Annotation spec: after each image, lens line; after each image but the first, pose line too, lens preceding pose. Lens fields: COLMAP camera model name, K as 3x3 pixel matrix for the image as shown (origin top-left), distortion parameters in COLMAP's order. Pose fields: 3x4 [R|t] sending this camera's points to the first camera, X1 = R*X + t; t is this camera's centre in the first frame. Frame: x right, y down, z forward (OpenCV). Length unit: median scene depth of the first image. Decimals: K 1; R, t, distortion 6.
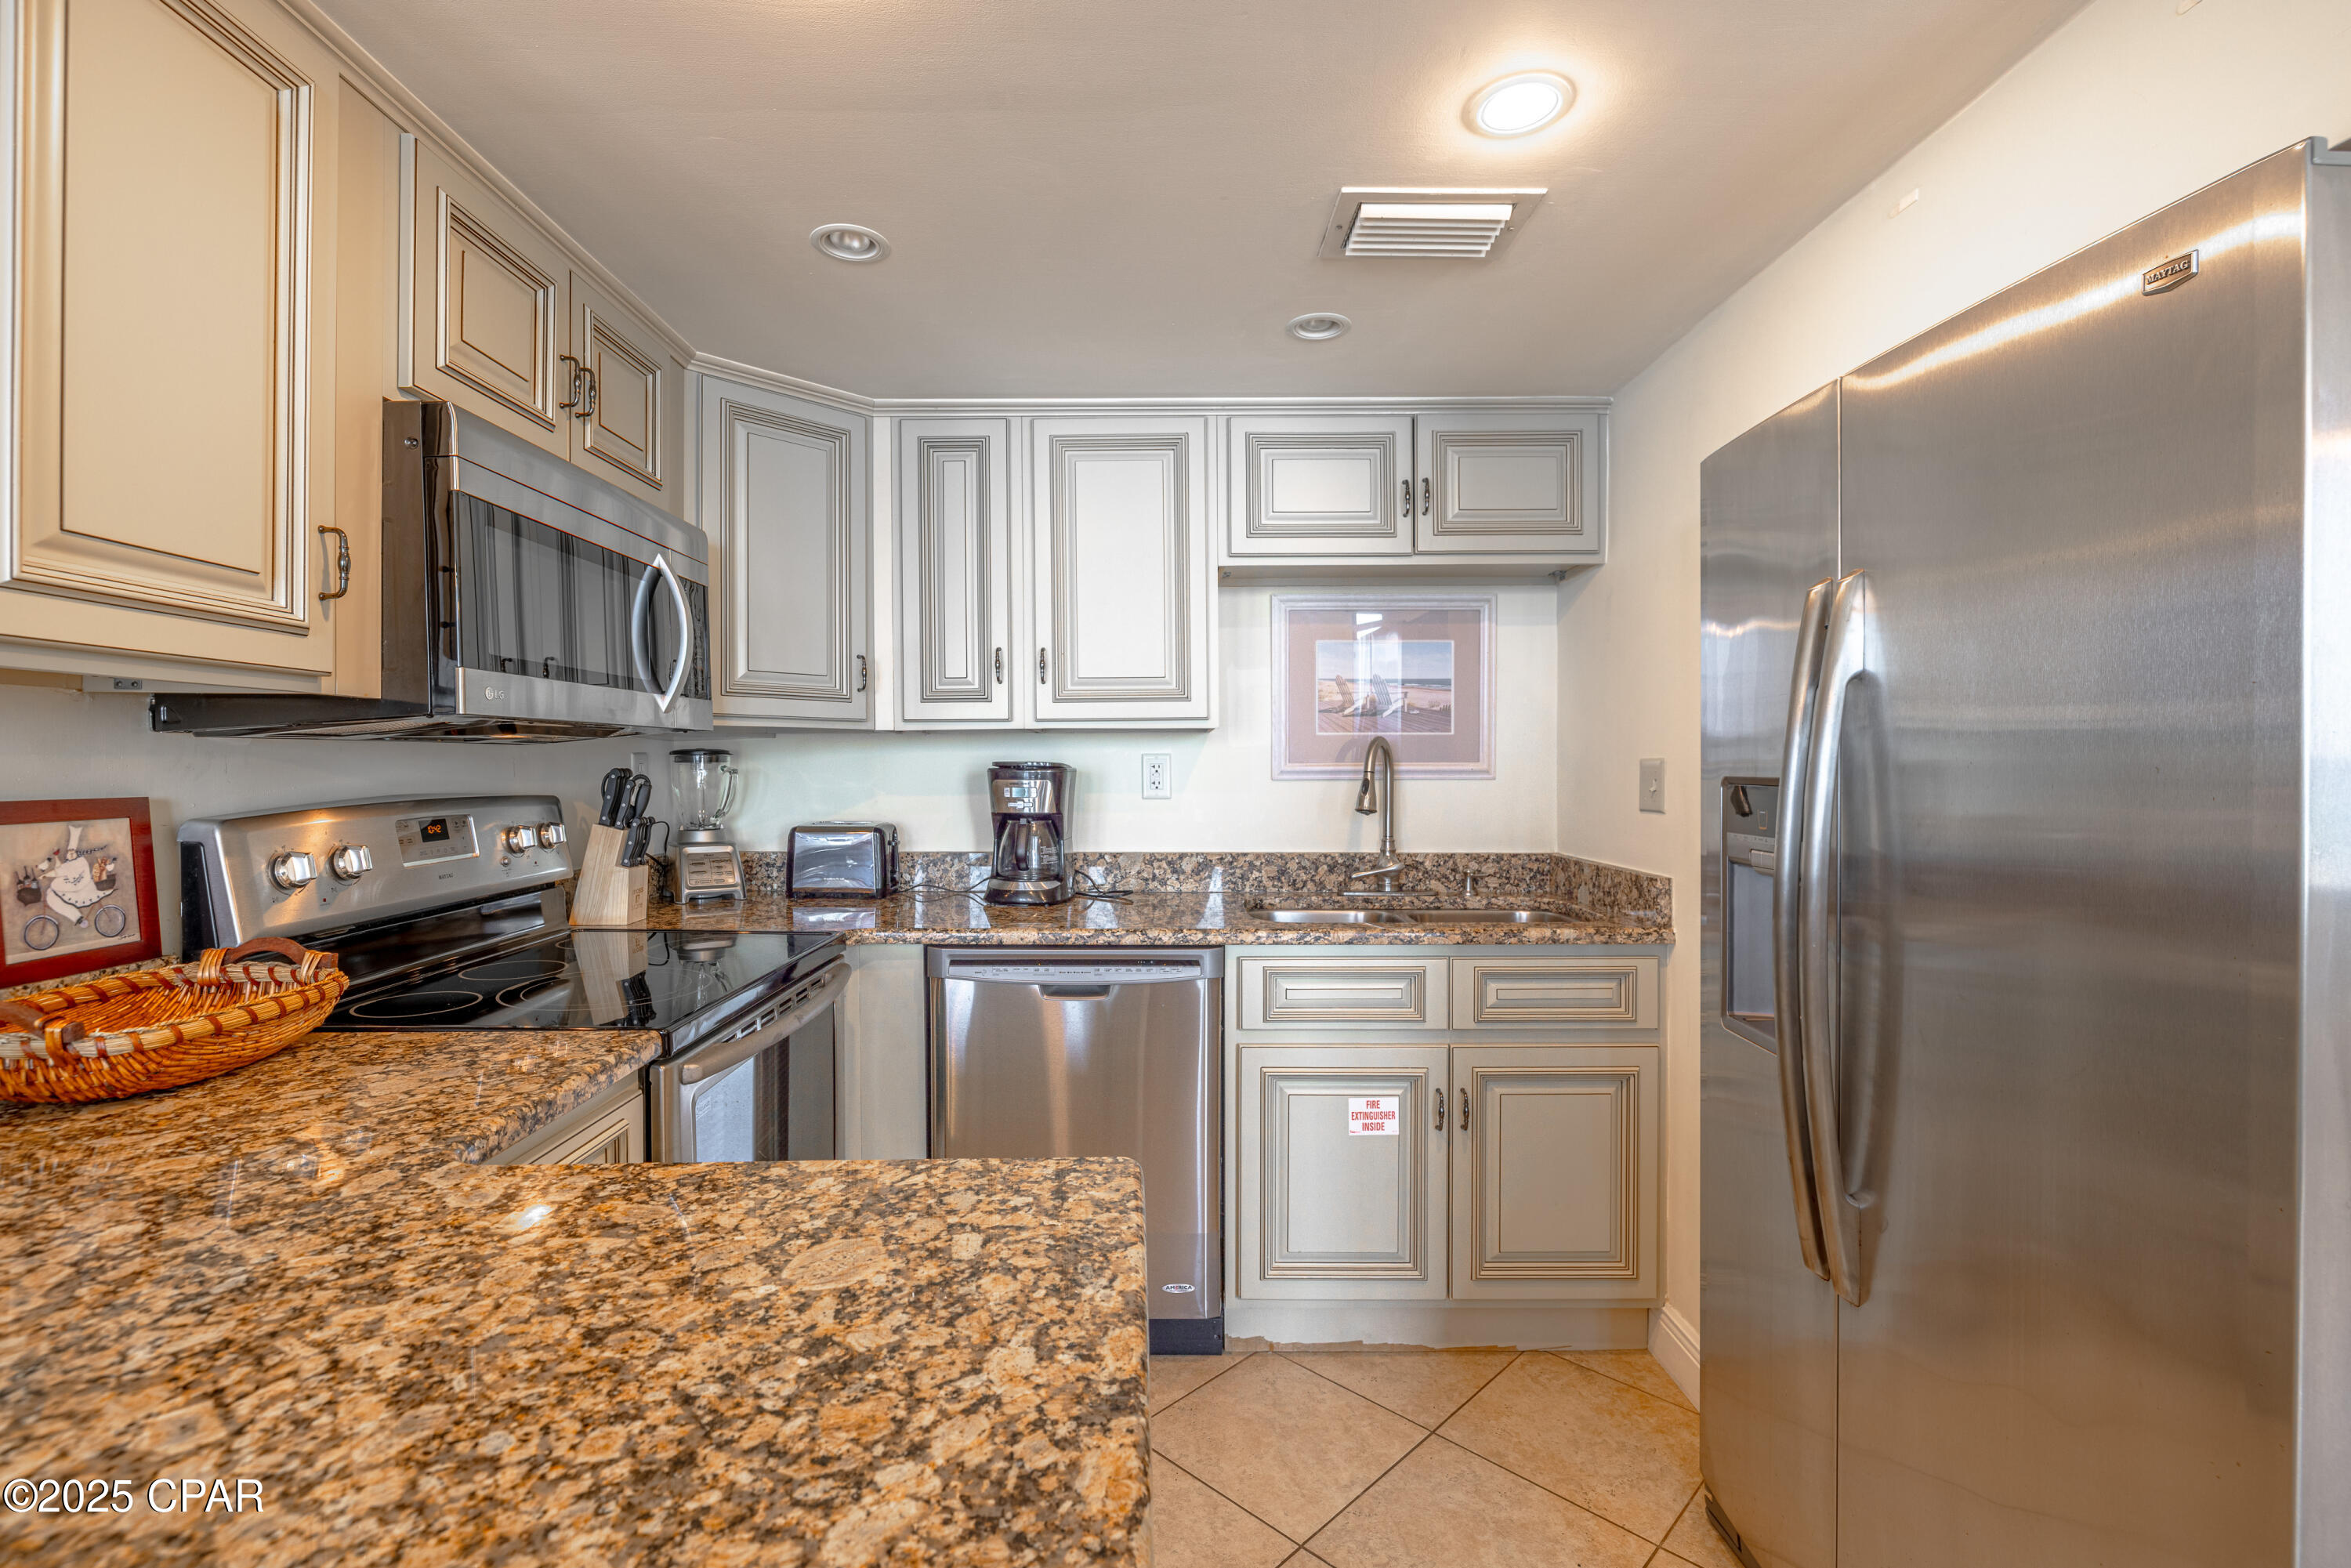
lens RADIAL K [[1036.9, 0, 1146.9], [0, 1036.9, 772.4], [0, 0, 1]] dist [-0.004702, 0.000098]
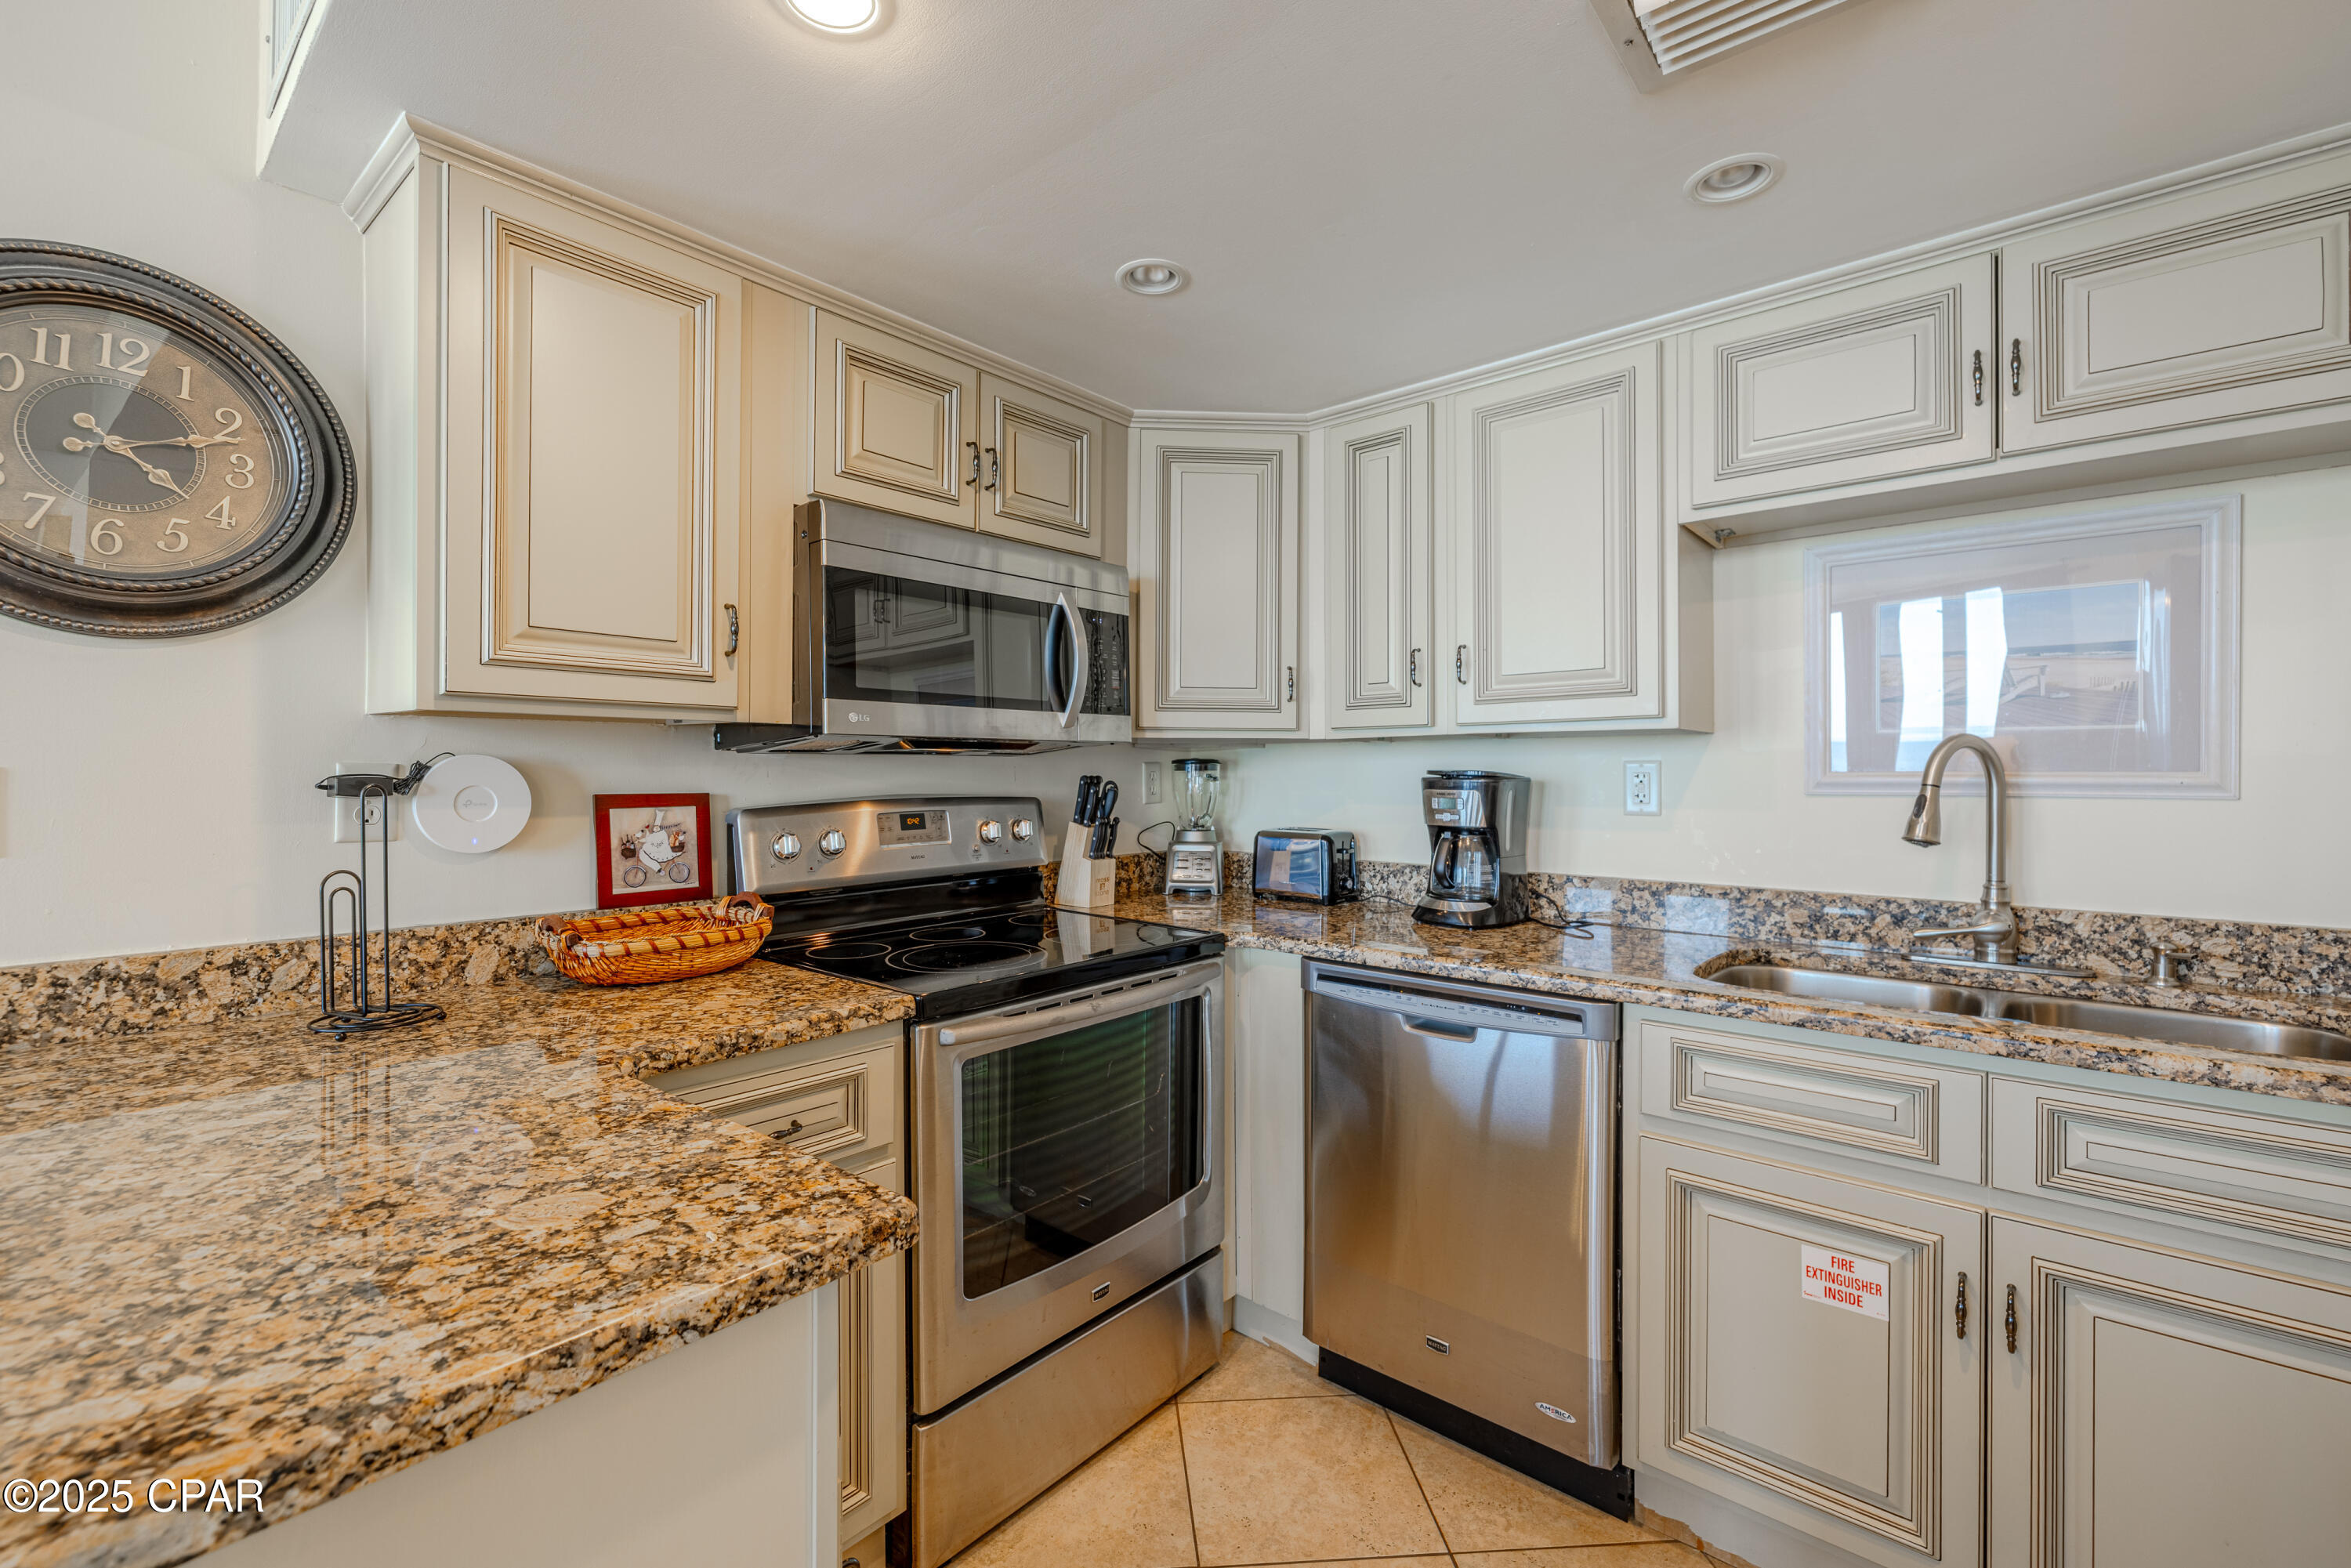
lens RADIAL K [[991.3, 0, 1168.0], [0, 991.3, 771.0], [0, 0, 1]] dist [0.001225, -0.000591]
pose [[0.761488, 0.001293, -0.648178, 0.330499], [-0.007024, 0.999956, -0.006257, -0.002789], [0.648141, 0.009317, 0.761463, 0.215285]]
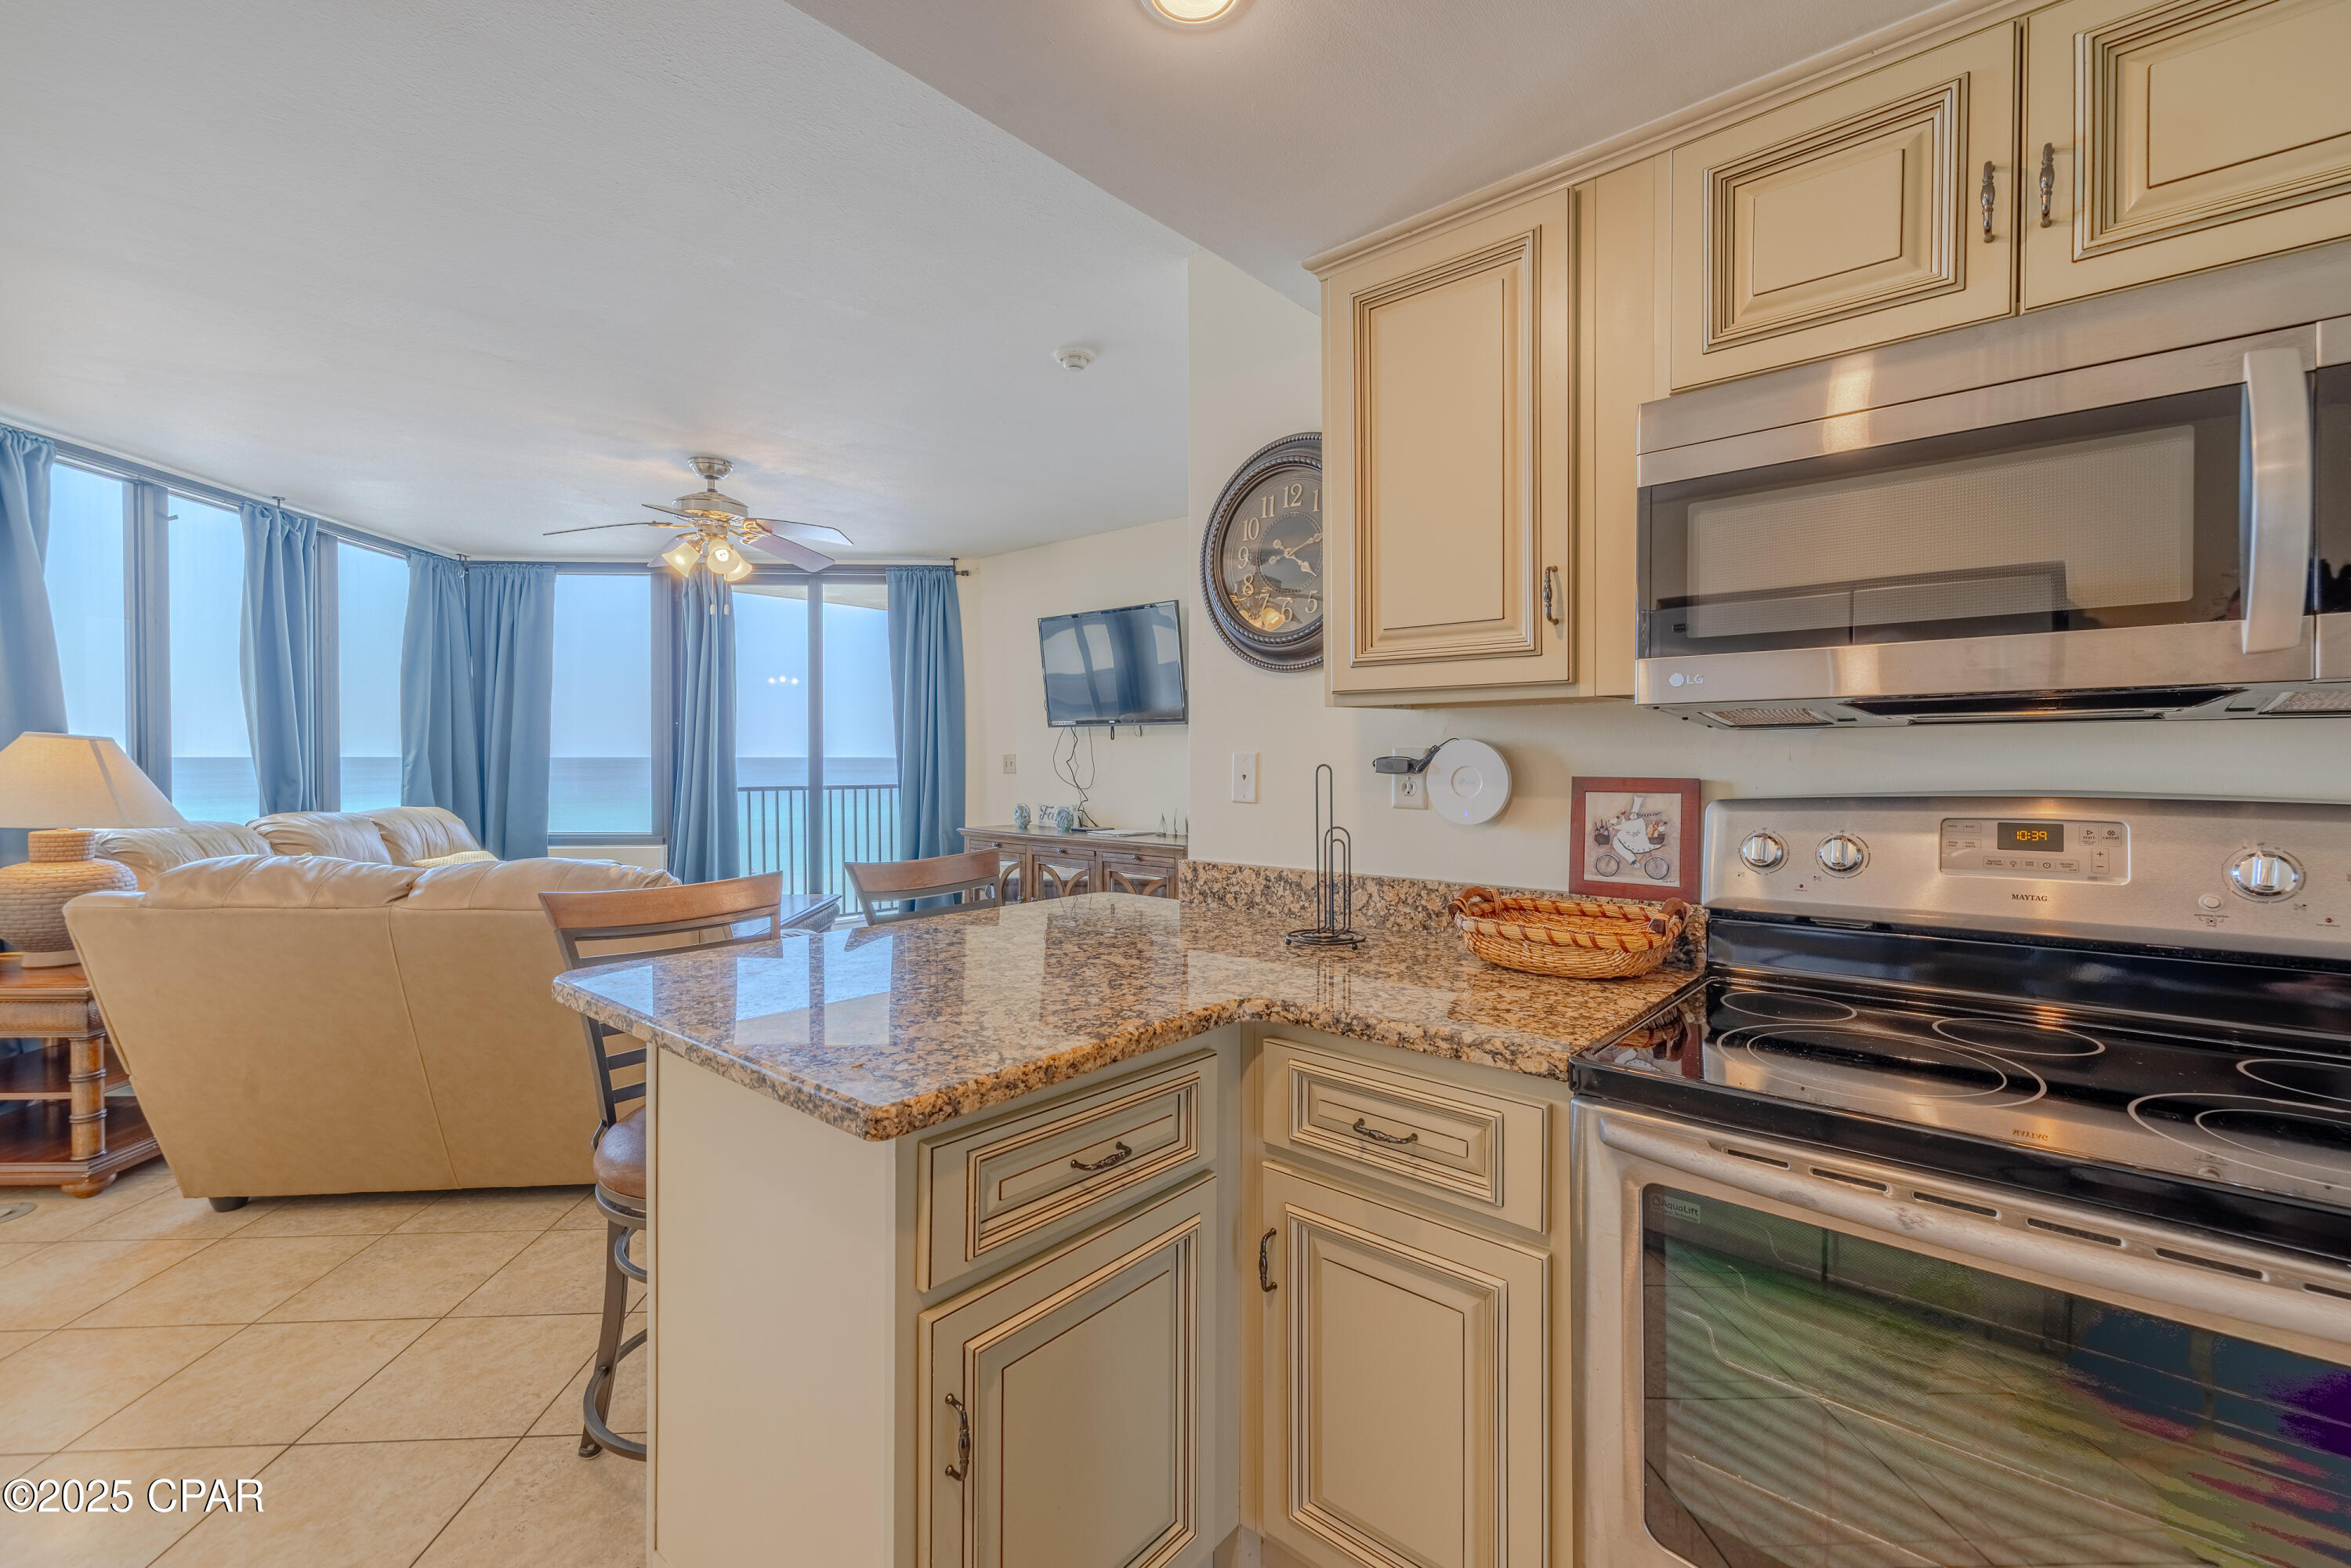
lens RADIAL K [[991.3, 0, 1168.0], [0, 991.3, 771.0], [0, 0, 1]] dist [0.001225, -0.000591]
pose [[-0.666248, 0.015524, -0.745568, 0.259473], [-0.001029, 0.999763, 0.021736, -0.007716], [0.745729, 0.015249, -0.666075, 0.882503]]
